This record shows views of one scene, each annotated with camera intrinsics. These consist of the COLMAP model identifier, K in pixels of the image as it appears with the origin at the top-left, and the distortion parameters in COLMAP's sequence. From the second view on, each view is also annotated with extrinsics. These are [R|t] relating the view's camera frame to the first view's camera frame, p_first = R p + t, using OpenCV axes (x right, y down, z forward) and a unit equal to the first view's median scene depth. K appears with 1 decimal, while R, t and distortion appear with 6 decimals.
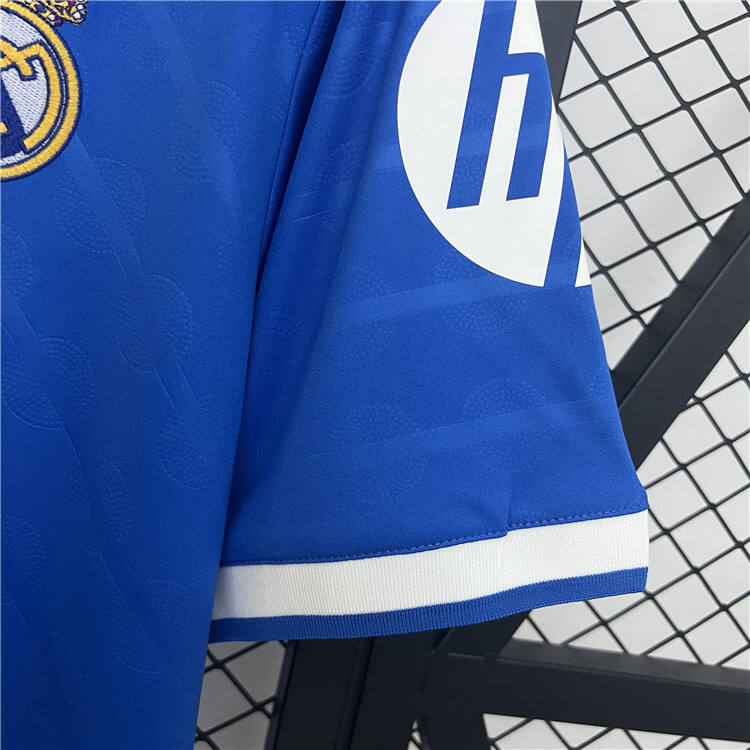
lens RADIAL K [[788.6, 0, 375.0], [0, 788.6, 375.0], [0, 0, 1]] dist [0.065649, -0.106186]
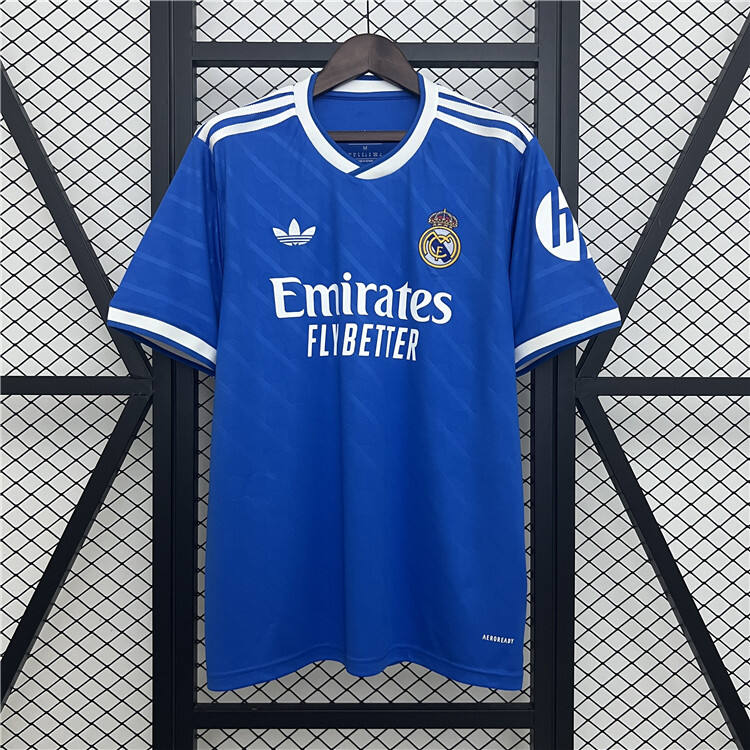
lens RADIAL K [[788.6, 0, 375.0], [0, 788.6, 375.0], [0, 0, 1]] dist [0.065649, -0.106186]
pose [[0.966136, -0.212210, -0.146795, -0.345953], [0.202261, 0.976072, -0.079842, 0.590014], [0.160226, 0.047447, 0.985939, -3.254864]]
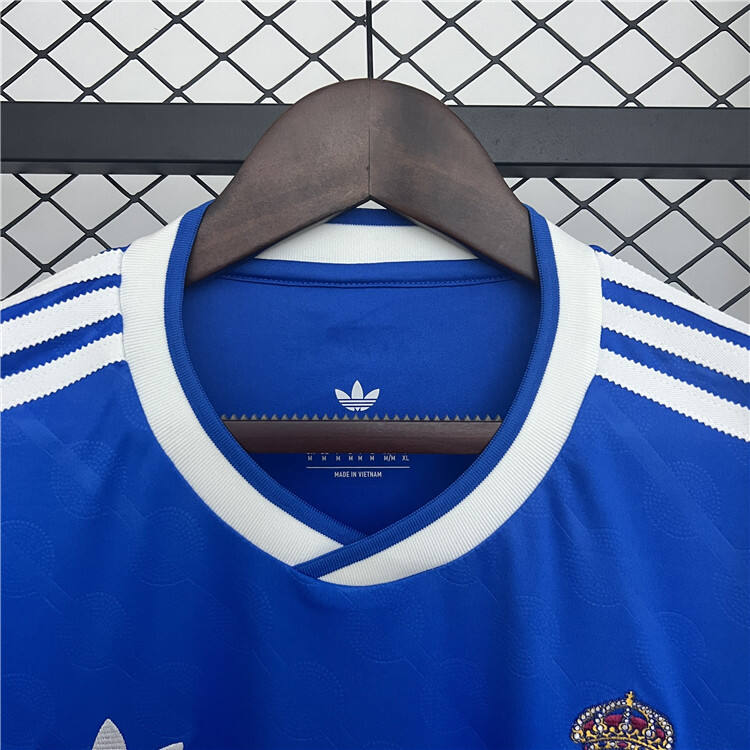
lens RADIAL K [[788.6, 0, 375.0], [0, 788.6, 375.0], [0, 0, 1]] dist [0.065649, -0.106186]
pose [[0.967297, -0.203370, -0.151585, -0.514840], [0.196183, 0.978661, -0.061106, -1.041623], [0.160778, 0.029369, 0.986554, -0.325584]]
